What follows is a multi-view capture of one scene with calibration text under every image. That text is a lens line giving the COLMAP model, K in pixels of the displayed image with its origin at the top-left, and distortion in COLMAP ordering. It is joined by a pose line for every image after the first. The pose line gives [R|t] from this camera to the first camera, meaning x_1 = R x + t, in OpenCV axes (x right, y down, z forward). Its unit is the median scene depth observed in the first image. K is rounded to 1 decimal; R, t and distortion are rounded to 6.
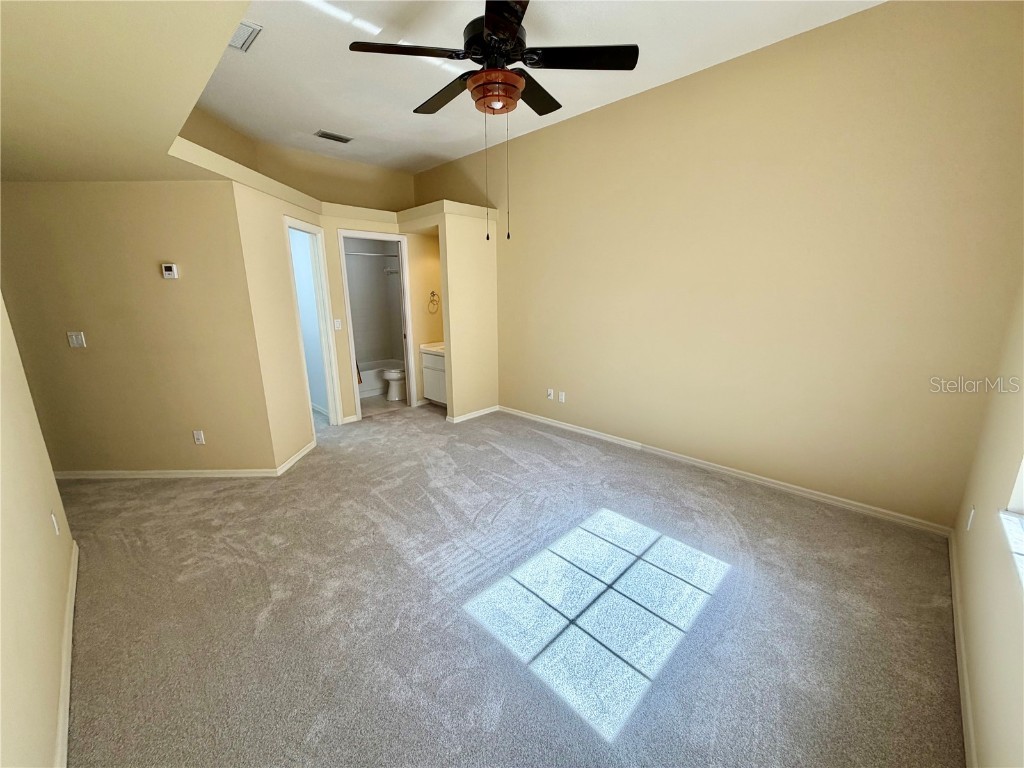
lens RADIAL K [[405.5, 0, 514.8], [0, 405.5, 385.2], [0, 0, 1]] dist [0.000200, 0.000008]
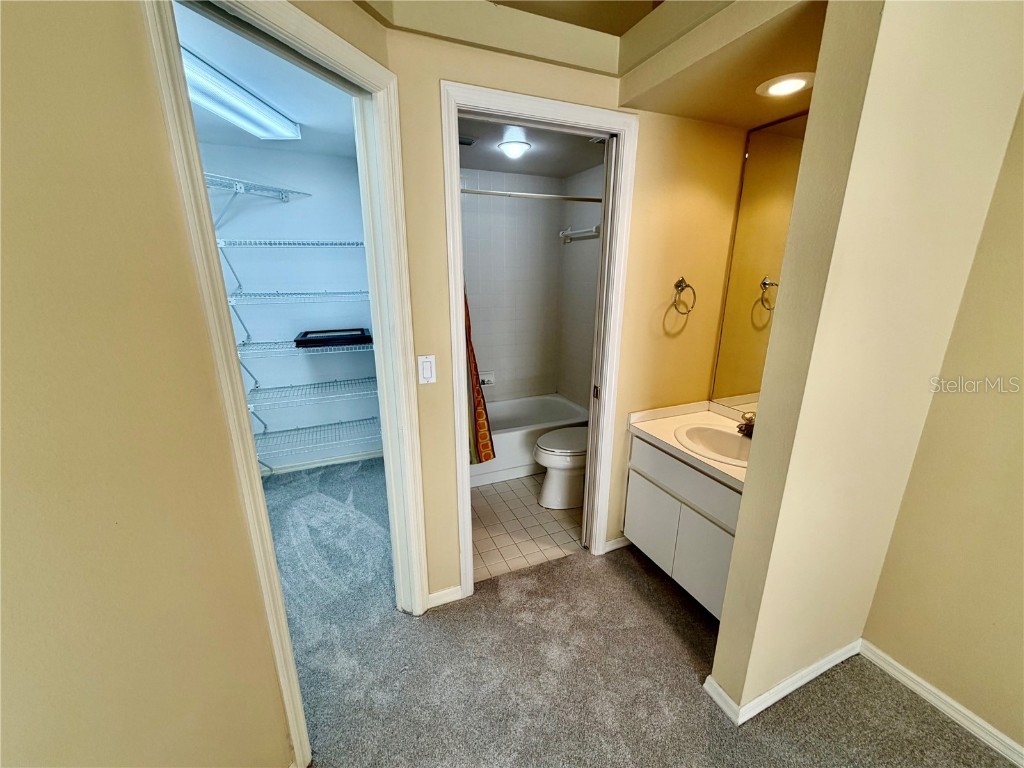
lens RADIAL K [[405.5, 0, 512.2], [0, 405.5, 385.2], [0, 0, 1]] dist [0.000200, 0.000008]
pose [[0.922003, 0.116003, -0.369397, -0.201863], [-0.099068, 0.992984, 0.064561, -0.145278], [0.374295, -0.022930, 0.927026, 0.603871]]
